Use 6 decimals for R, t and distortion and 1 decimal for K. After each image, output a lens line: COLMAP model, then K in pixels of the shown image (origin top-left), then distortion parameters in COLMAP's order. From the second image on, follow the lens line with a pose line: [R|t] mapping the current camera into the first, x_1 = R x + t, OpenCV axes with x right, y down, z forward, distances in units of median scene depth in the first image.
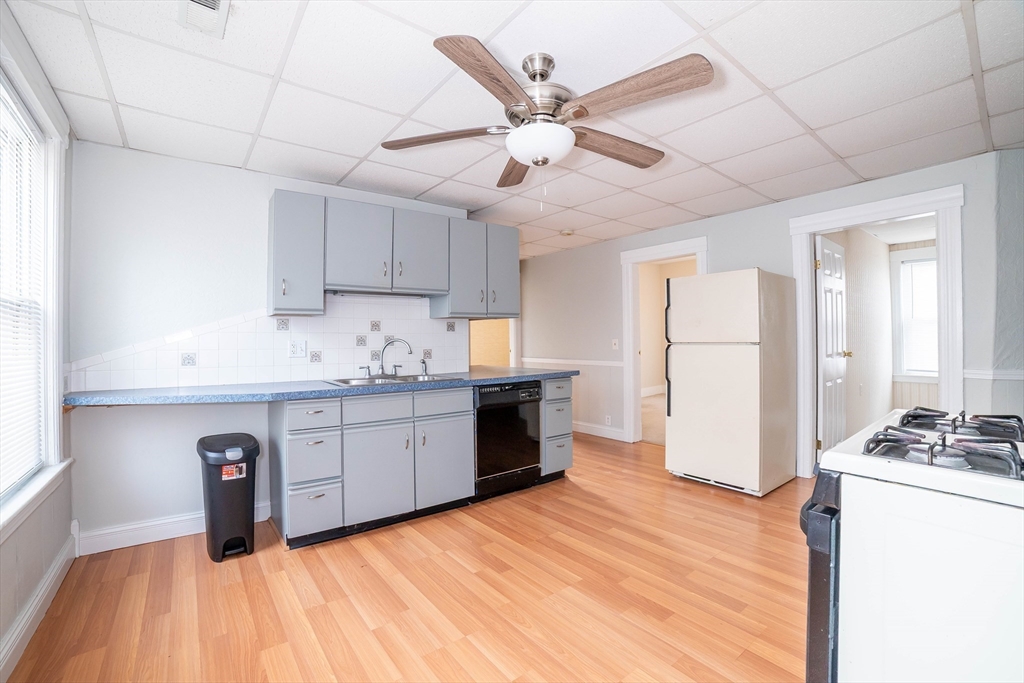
lens RADIAL K [[419.9, 0, 508.9], [0, 419.9, 337.2], [0, 0, 1]] dist [-0.000187, -0.000031]
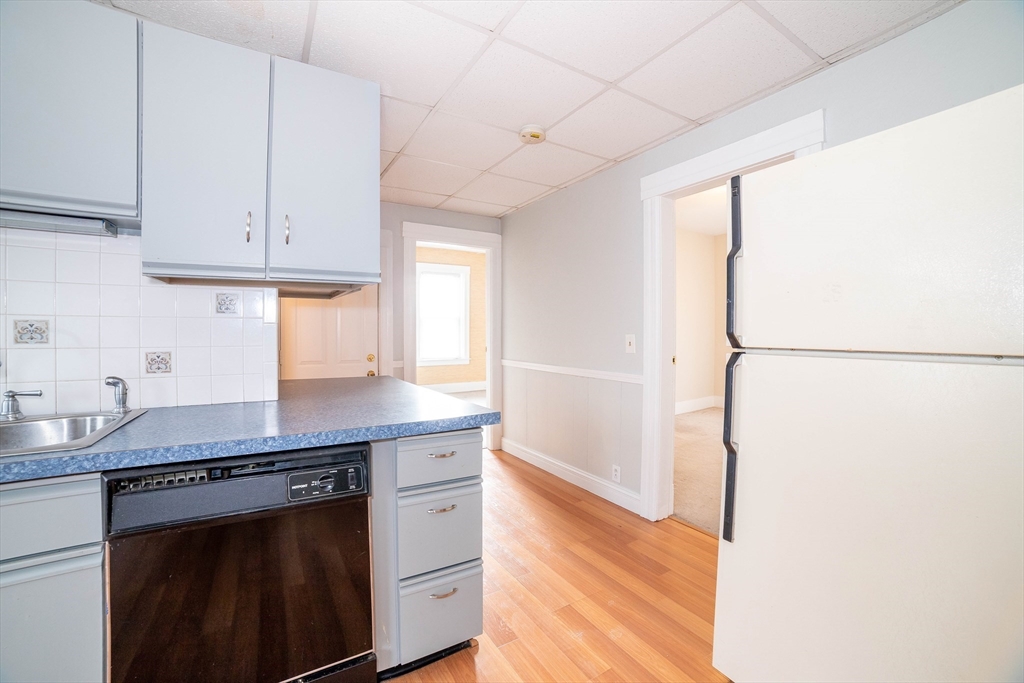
lens RADIAL K [[423.9, 0, 489.7], [0, 423.9, 340.8], [0, 0, 1]] dist [-0.036328, -0.000005]
pose [[0.989078, 0.016966, -0.146412, 0.214107], [-0.013294, 0.999573, 0.026024, 0.000520], [0.146791, -0.023793, 0.988881, 0.584960]]
